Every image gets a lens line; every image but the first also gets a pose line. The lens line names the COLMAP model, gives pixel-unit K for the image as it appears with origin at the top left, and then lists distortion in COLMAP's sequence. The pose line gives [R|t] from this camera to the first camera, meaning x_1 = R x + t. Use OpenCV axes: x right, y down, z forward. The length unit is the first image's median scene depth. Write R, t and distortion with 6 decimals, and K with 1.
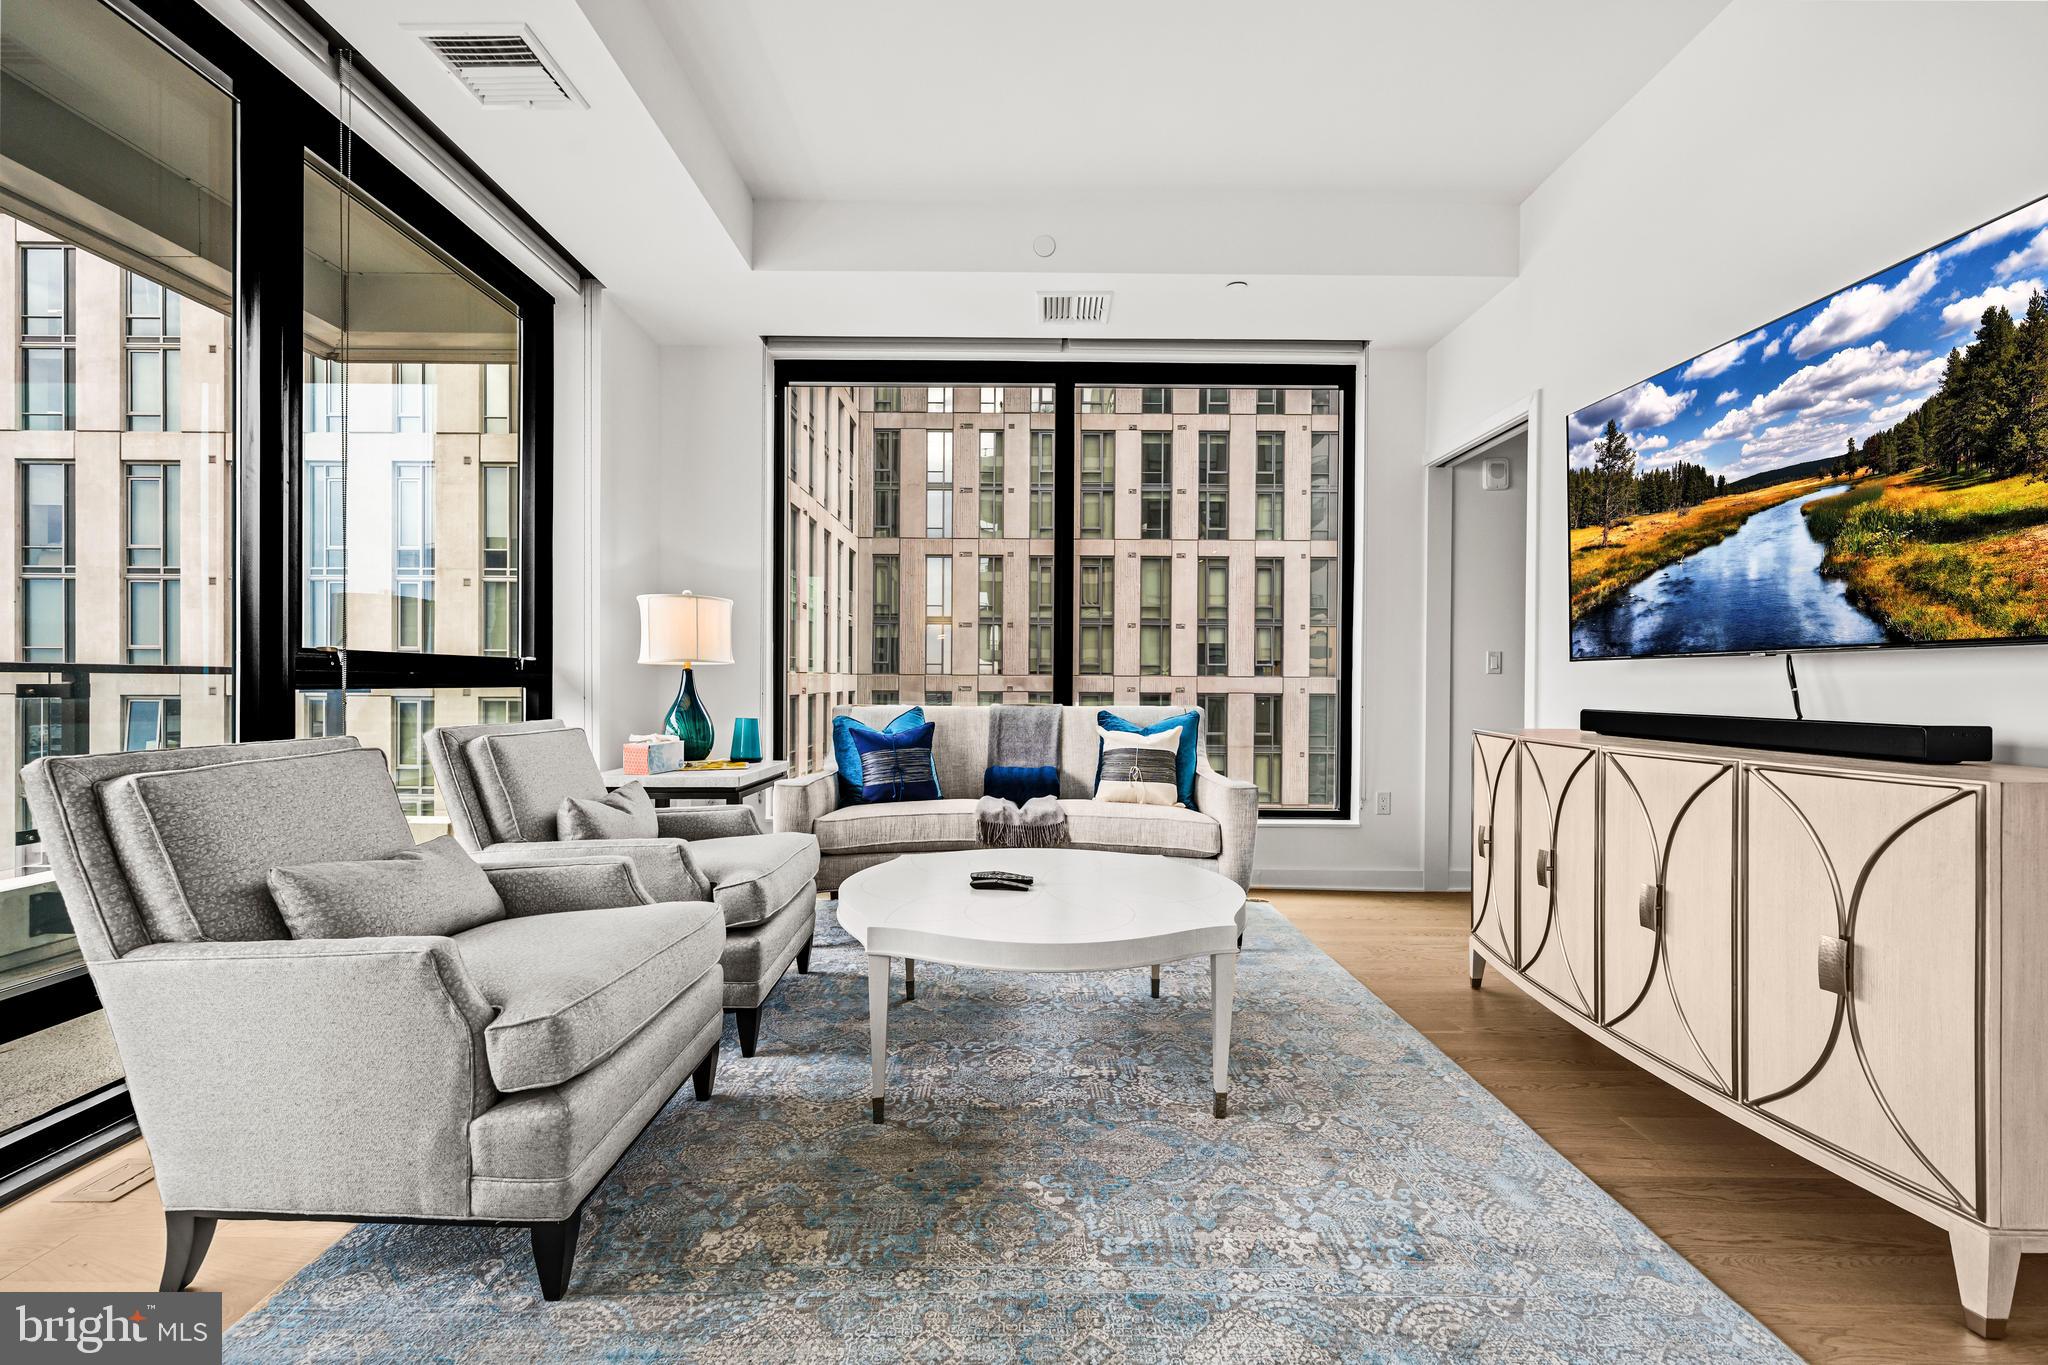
lens RADIAL K [[883.5, 0, 1017.1], [0, 883.5, 675.9], [0, 0, 1]] dist [-0.000429, -0.000264]
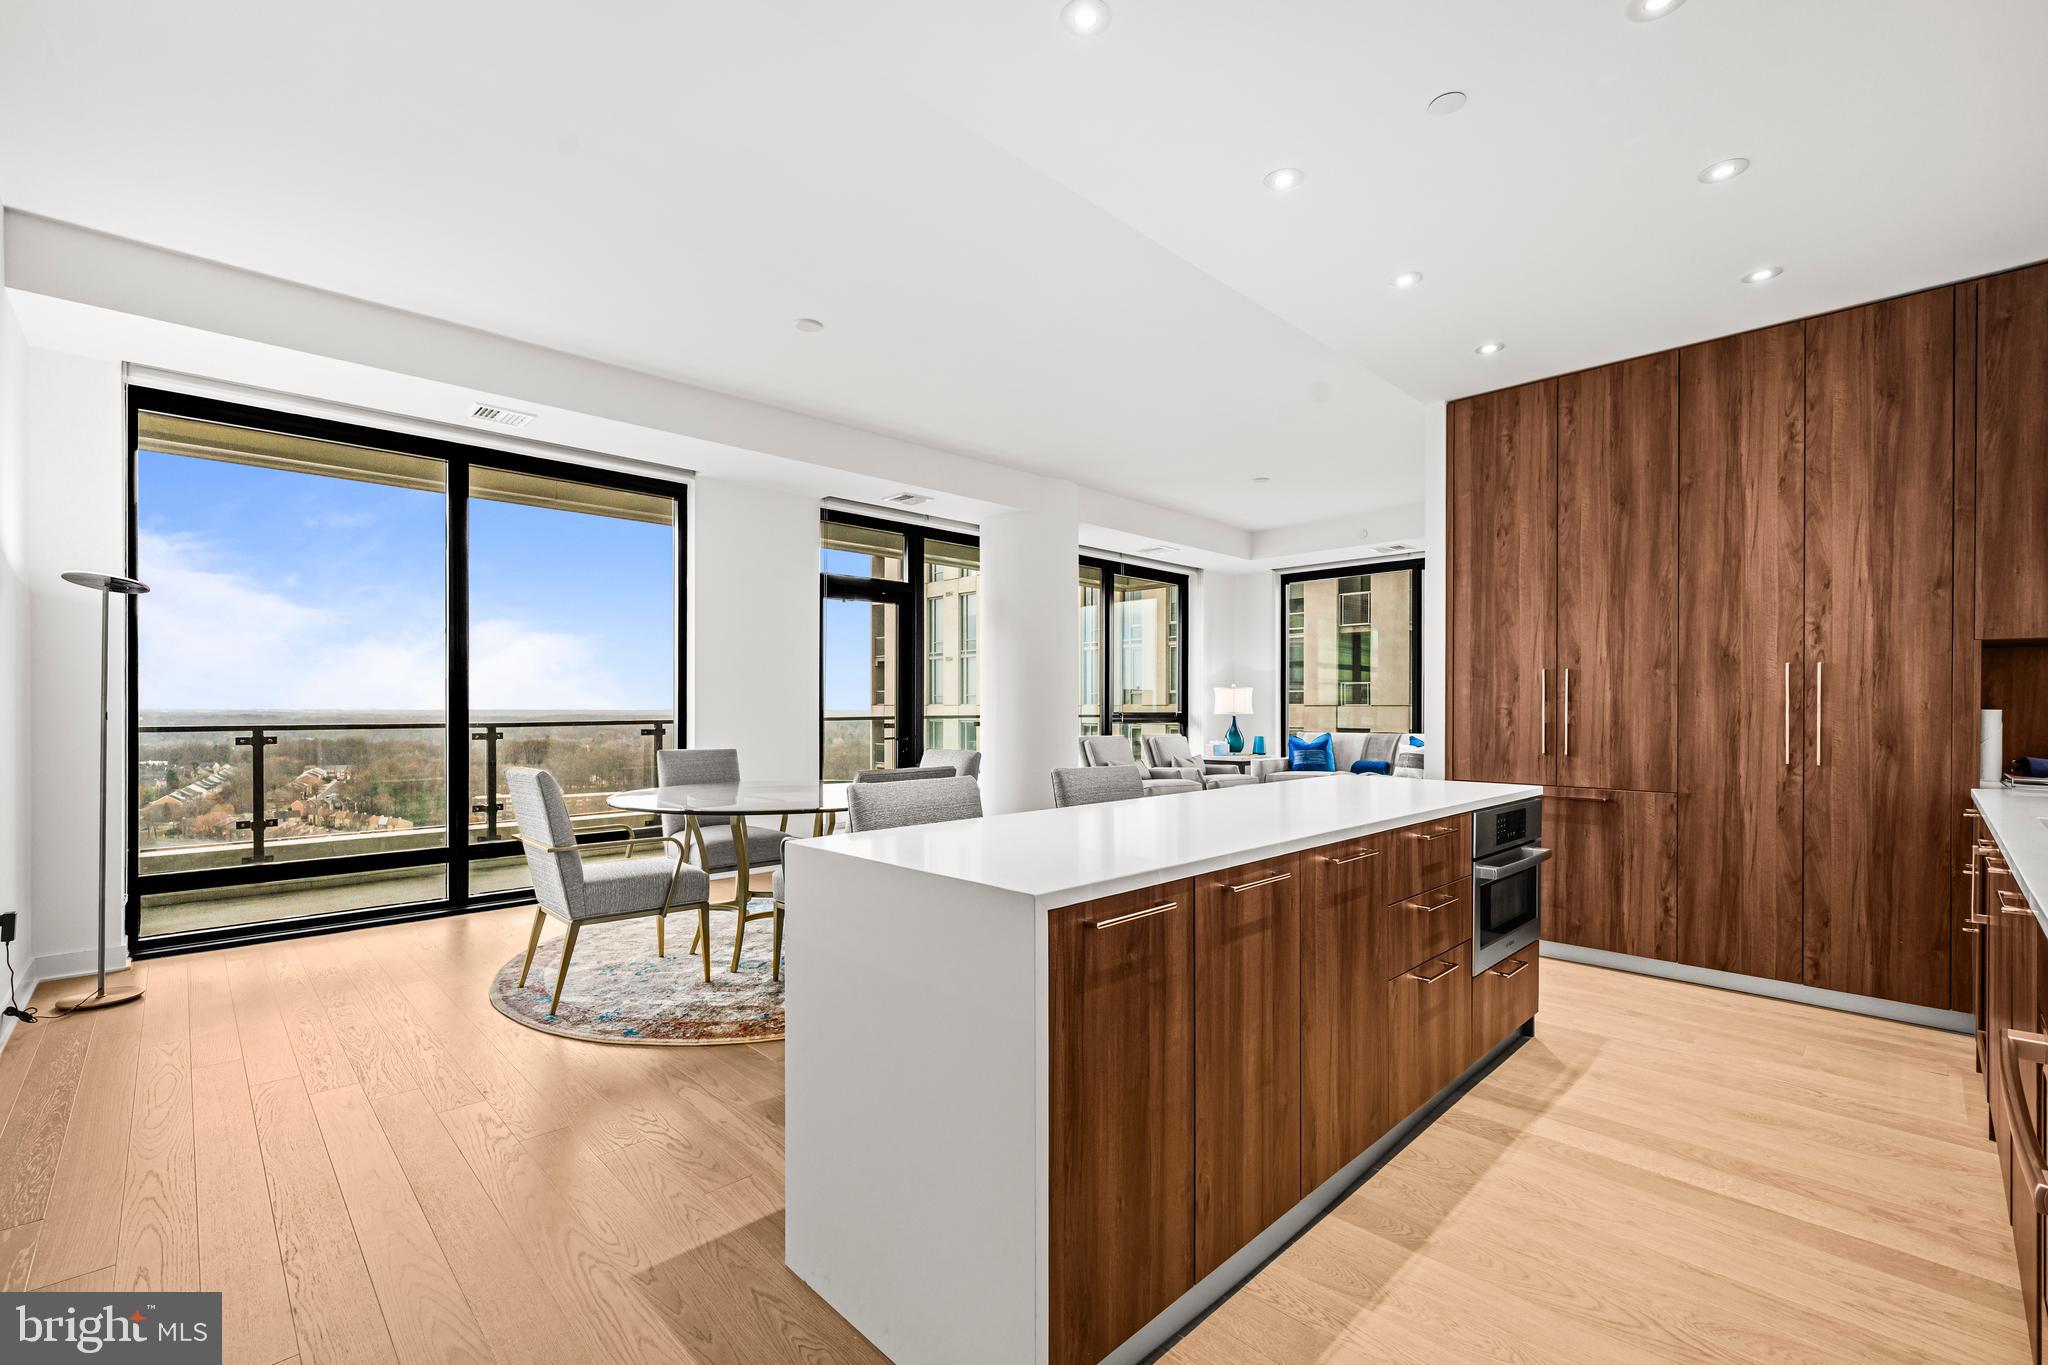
lens RADIAL K [[883.5, 0, 998.1], [0, 883.5, 713.6], [0, 0, 1]] dist [-0.000429, -0.000264]
pose [[0.681206, 0.000624, -0.732091, 0.962512], [0.004838, 0.999974, 0.005355, -0.029600], [0.732076, -0.007190, 0.681185, -1.145404]]
